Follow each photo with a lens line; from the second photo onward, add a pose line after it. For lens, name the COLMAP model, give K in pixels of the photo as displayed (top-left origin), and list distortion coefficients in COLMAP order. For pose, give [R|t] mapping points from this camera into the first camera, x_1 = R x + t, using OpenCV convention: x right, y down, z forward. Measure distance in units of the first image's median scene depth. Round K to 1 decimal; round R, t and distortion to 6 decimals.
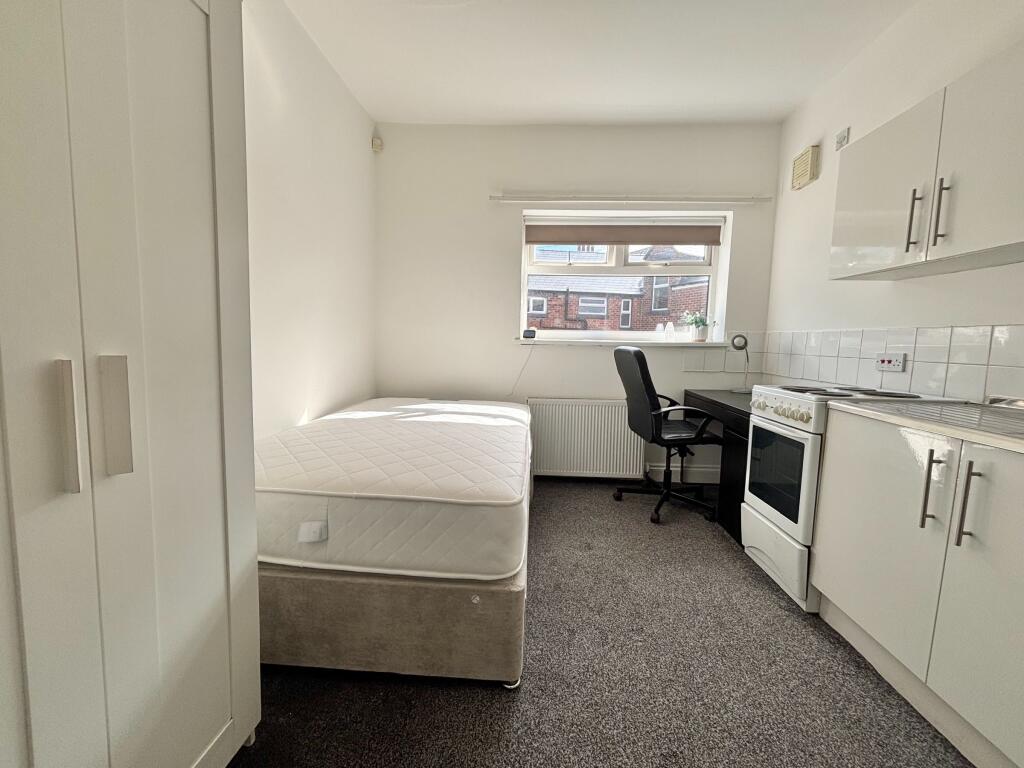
lens RADIAL K [[410.9, 0, 512.0], [0, 410.9, 384.0], [0, 0, 1]] dist [0.001282, 0.000033]
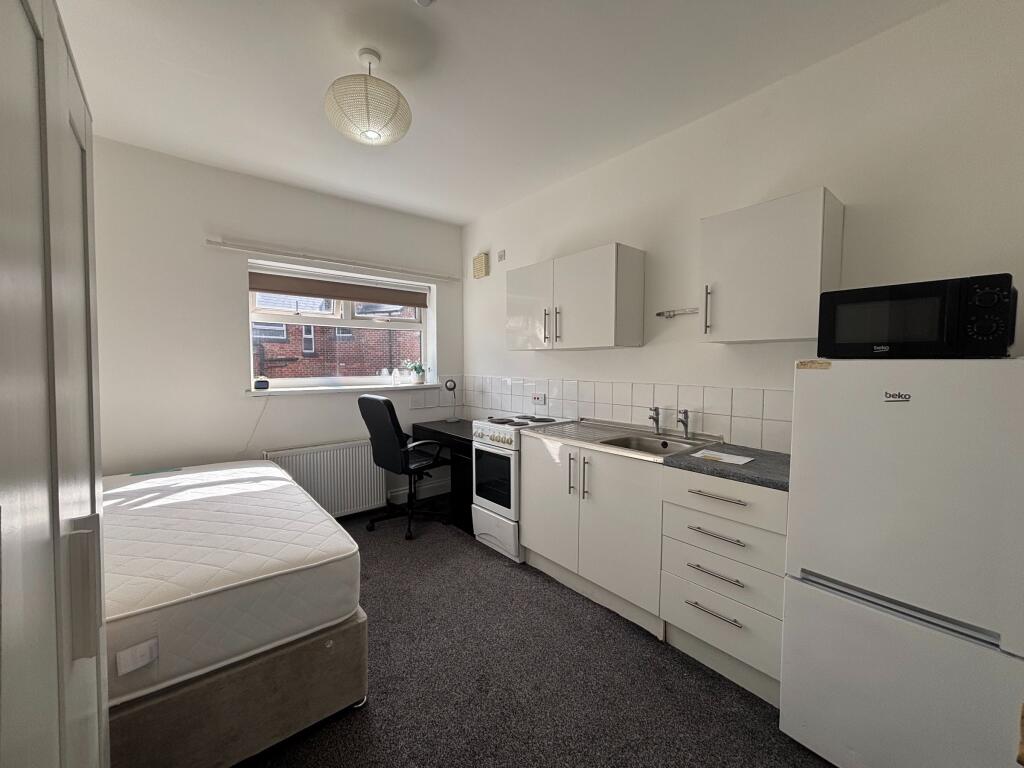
lens RADIAL K [[410.9, 0, 512.0], [0, 410.9, 384.0], [0, 0, 1]] dist [0.001282, 0.000033]
pose [[0.734285, -0.053256, 0.676749, -0.266910], [0.086130, 0.996170, -0.015061, -0.088311], [-0.673355, 0.069347, 0.736060, -0.153186]]
